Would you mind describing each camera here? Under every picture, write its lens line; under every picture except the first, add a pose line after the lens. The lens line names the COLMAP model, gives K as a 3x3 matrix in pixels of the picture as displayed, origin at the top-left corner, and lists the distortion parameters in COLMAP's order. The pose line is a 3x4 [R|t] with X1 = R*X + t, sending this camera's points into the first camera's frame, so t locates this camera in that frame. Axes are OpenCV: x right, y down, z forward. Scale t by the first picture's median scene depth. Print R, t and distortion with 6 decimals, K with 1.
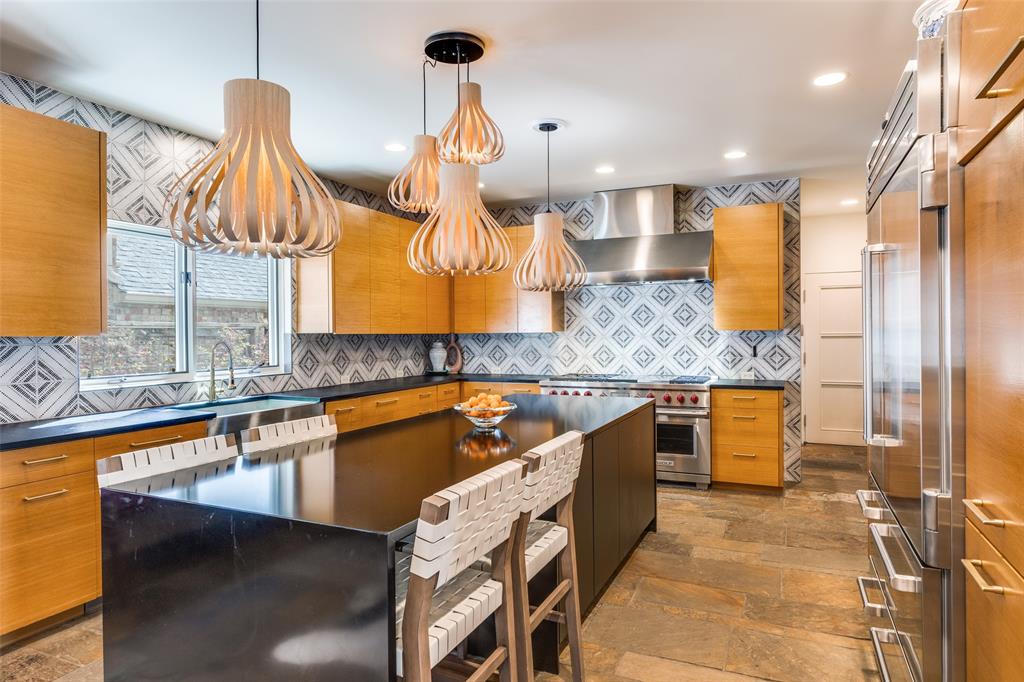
lens RADIAL K [[611.1, 0, 512.3], [0, 611.1, 340.0], [0, 0, 1]] dist [0.004661, -0.000223]
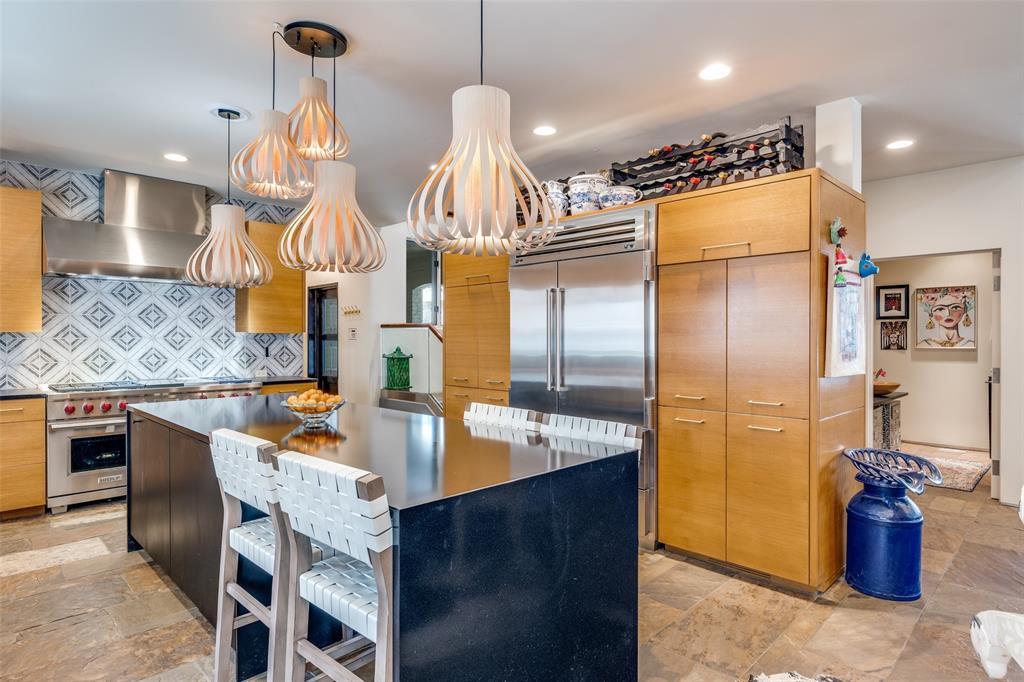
lens RADIAL K [[571.7, 0, 511.9], [0, 571.7, 338.1], [0, 0, 1]] dist [-0.003023, -0.000189]
pose [[0.351371, 0.004755, 0.936224, -0.414870], [0.001997, 0.999981, -0.005828, -0.000032], [-0.936234, 0.003918, 0.351355, 0.189270]]
